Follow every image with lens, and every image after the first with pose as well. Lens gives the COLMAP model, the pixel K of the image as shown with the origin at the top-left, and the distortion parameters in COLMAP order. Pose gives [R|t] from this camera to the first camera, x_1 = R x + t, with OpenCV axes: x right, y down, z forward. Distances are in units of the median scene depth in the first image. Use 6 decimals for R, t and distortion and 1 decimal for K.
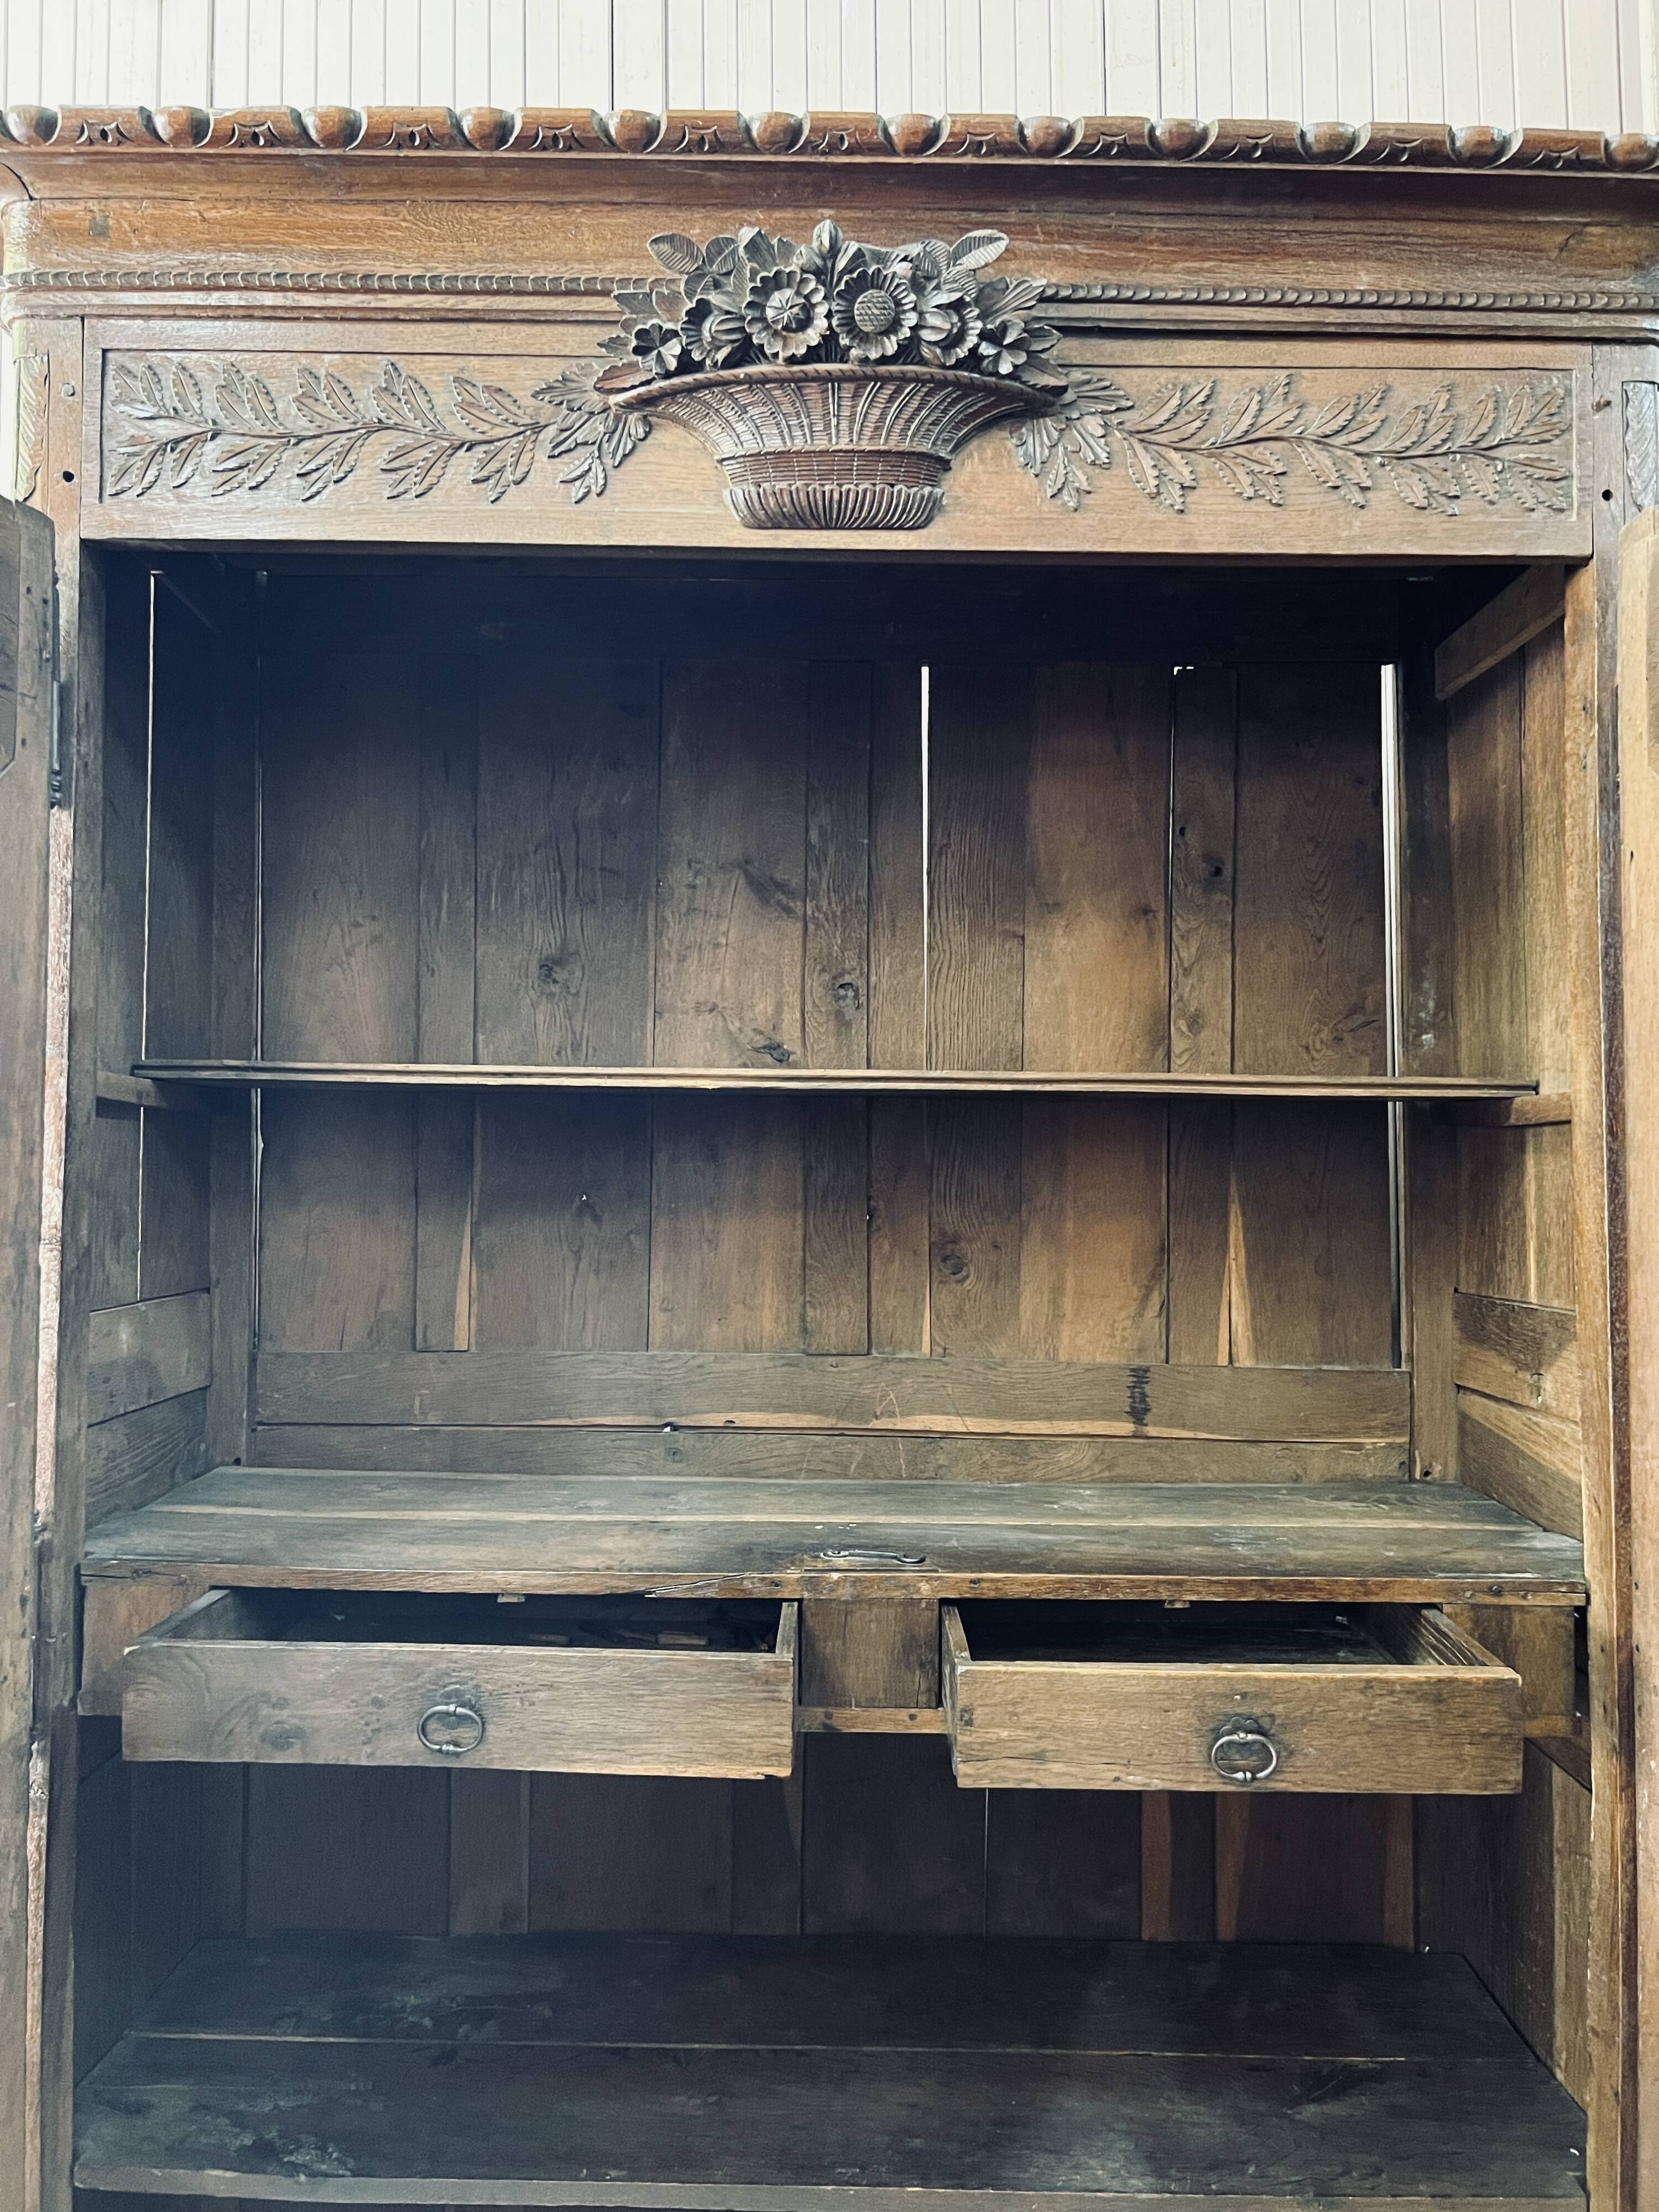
lens RADIAL K [[1686.2, 0, 820.5], [0, 1686.2, 1118.0], [0, 0, 1]] dist [0.046434, -0.061236]
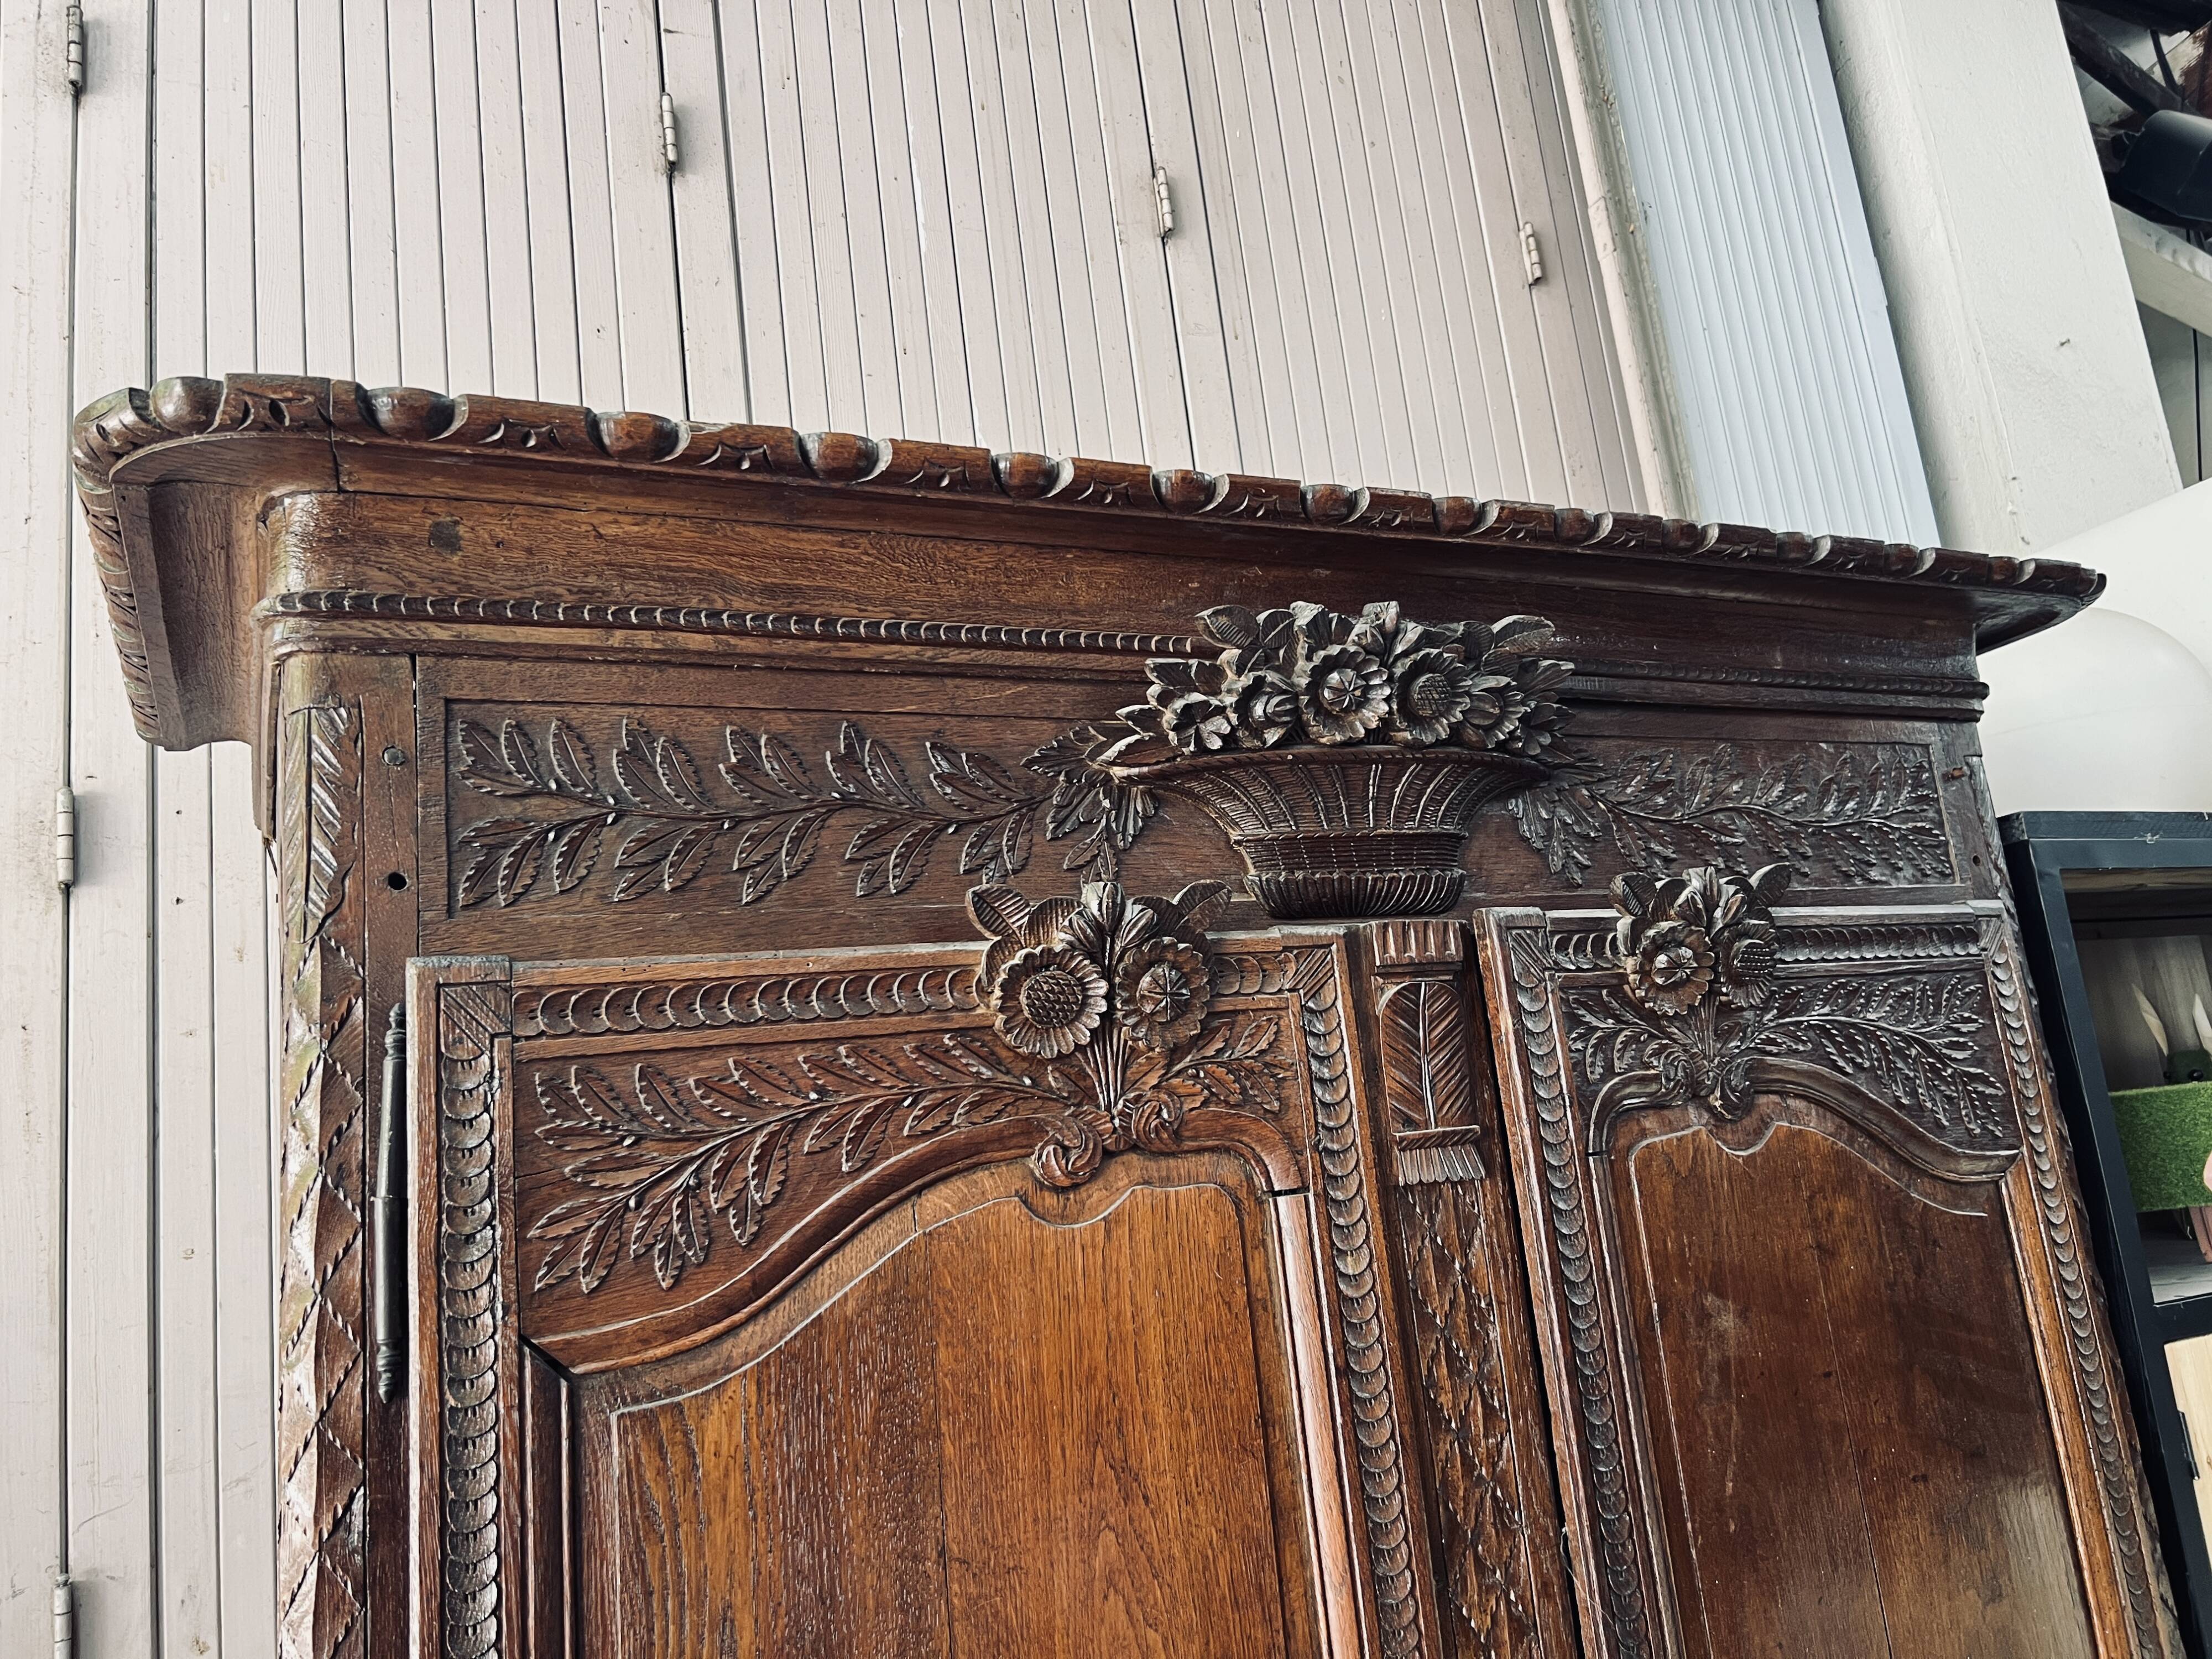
lens RADIAL K [[1686.2, 0, 1125.4], [0, 1686.2, 815.7], [0, 0, 1]] dist [0.046434, -0.061236]
pose [[0.904269, -0.010032, 0.426845, -0.467113], [0.093071, 0.980314, -0.174131, -0.257587], [-0.416696, 0.197188, 0.887401, 0.274059]]
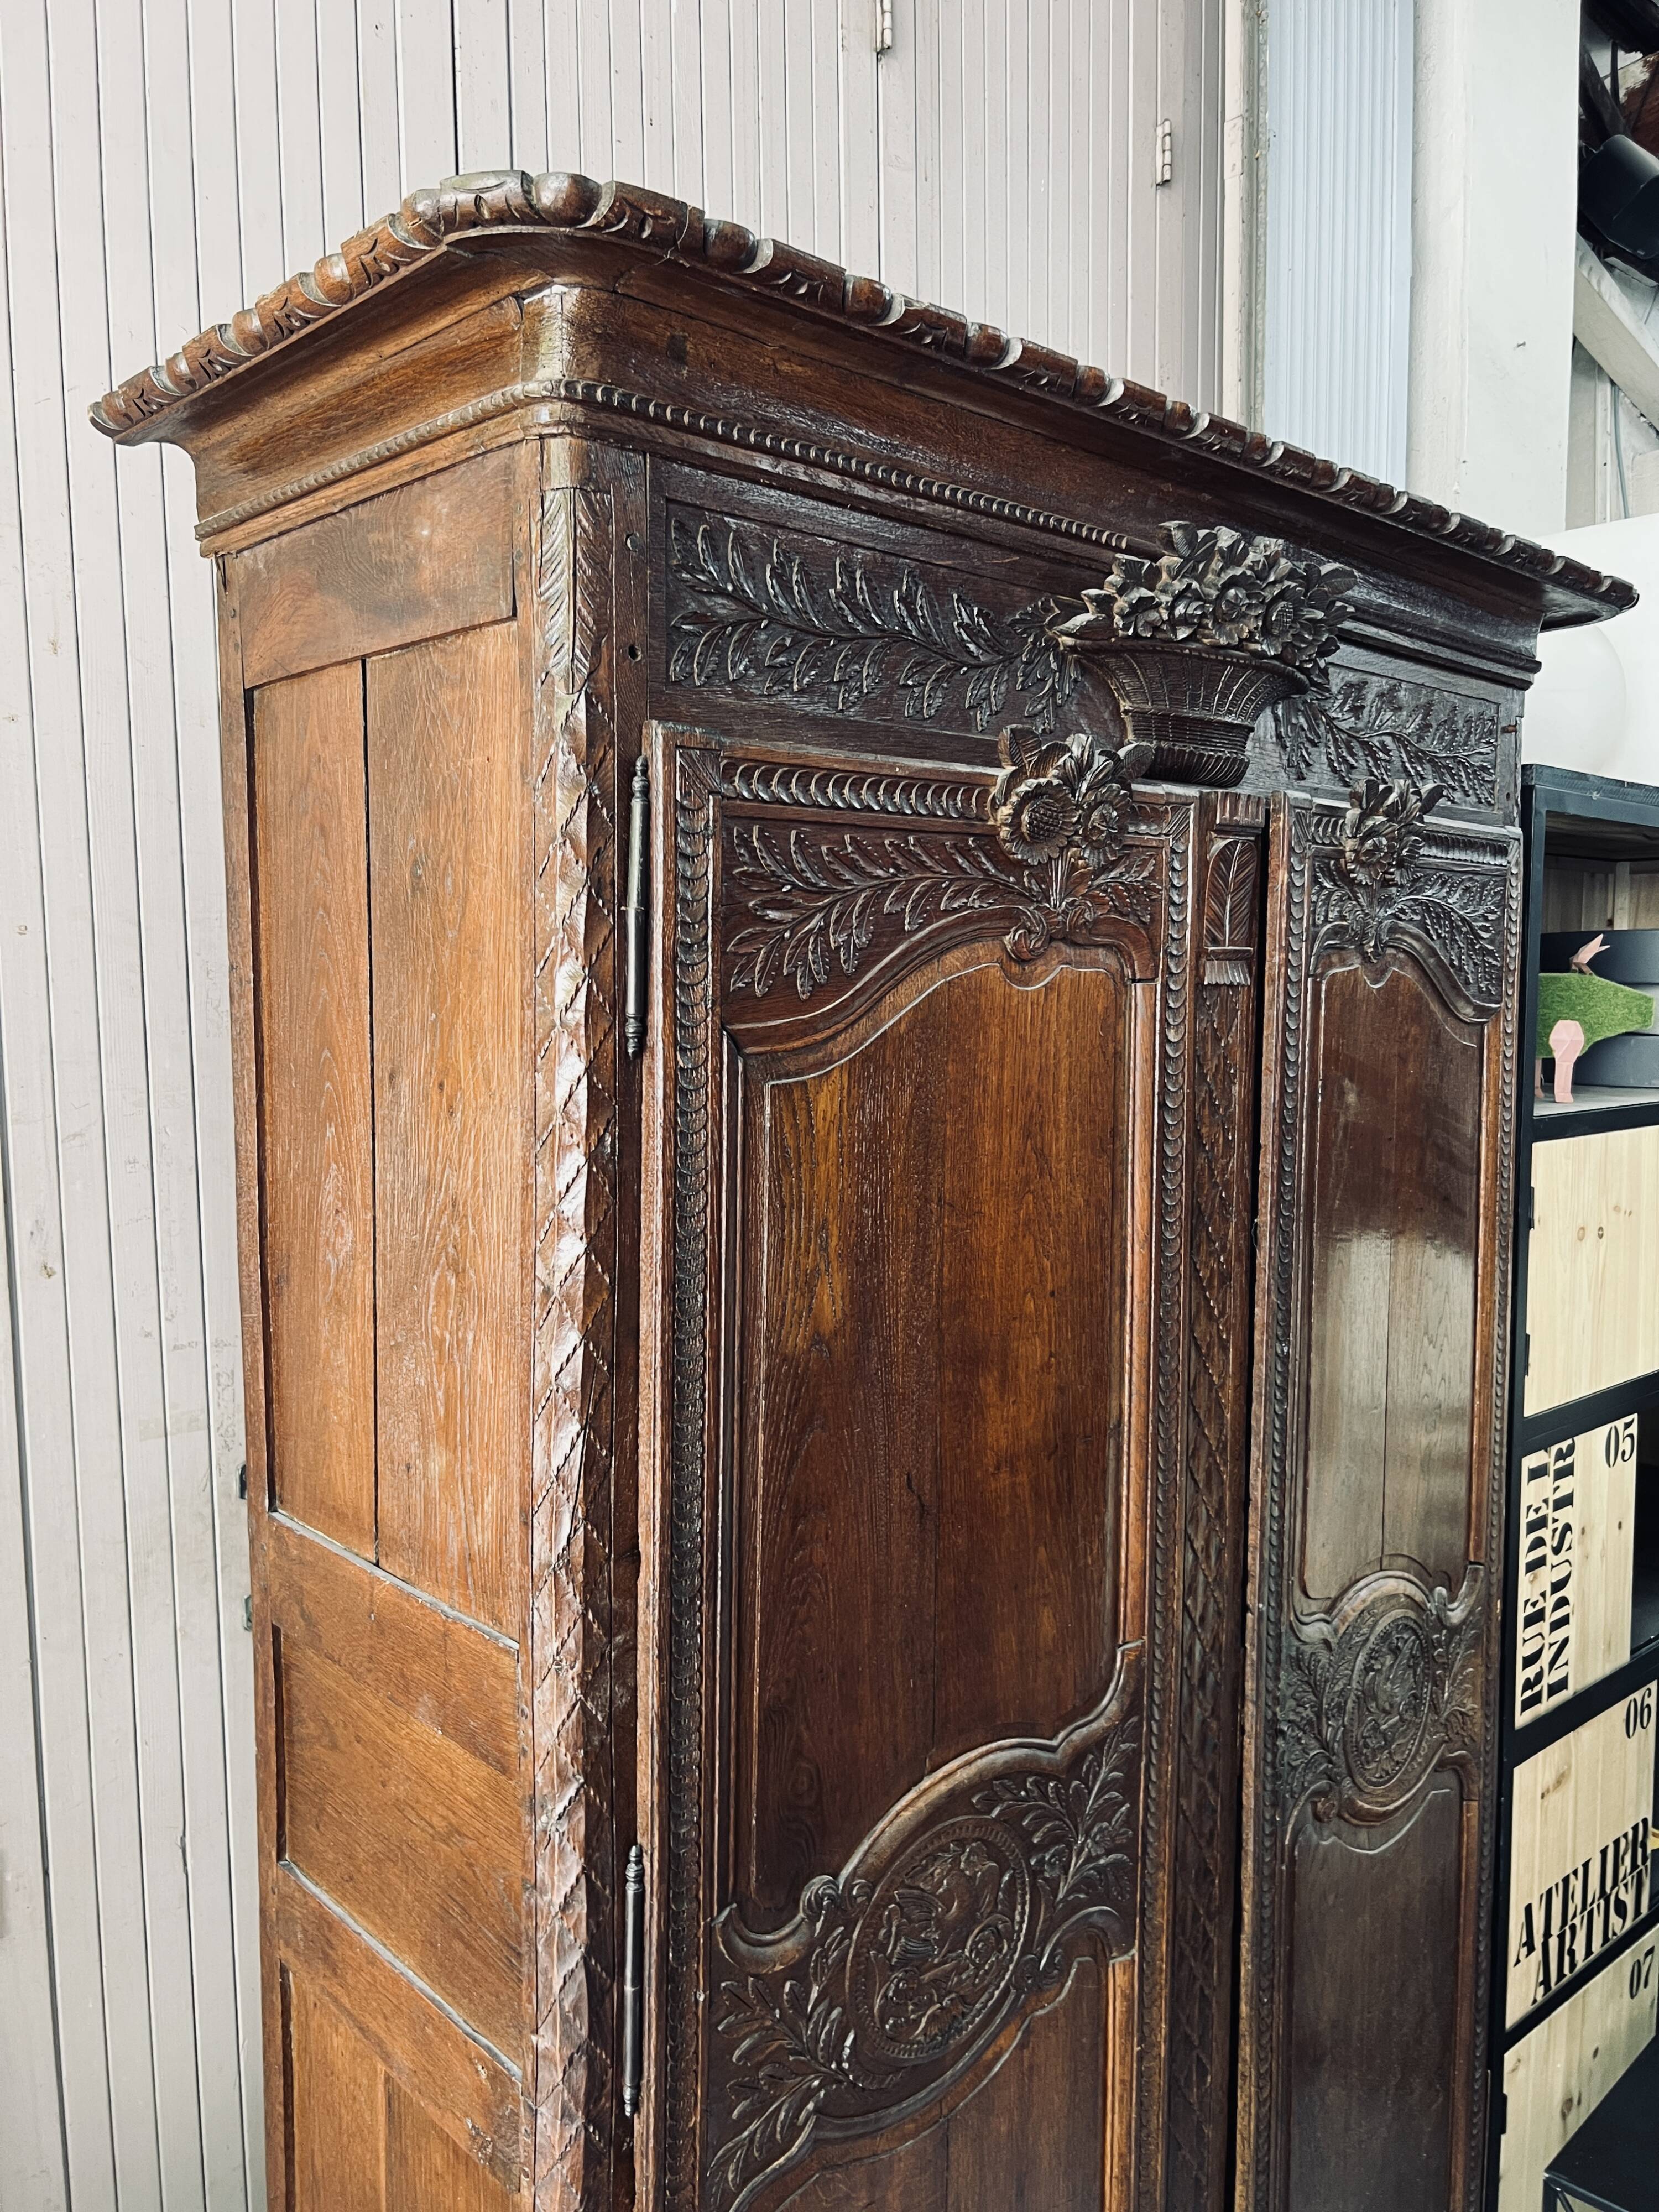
lens RADIAL K [[1686.2, 0, 840.7], [0, 1686.2, 1110.8], [0, 0, 1]] dist [0.046434, -0.061236]
pose [[0.733965, -0.061128, 0.676431, -0.935715], [-0.024314, 0.992938, 0.116112, -0.253636], [-0.678752, -0.101669, 0.727296, 0.310743]]
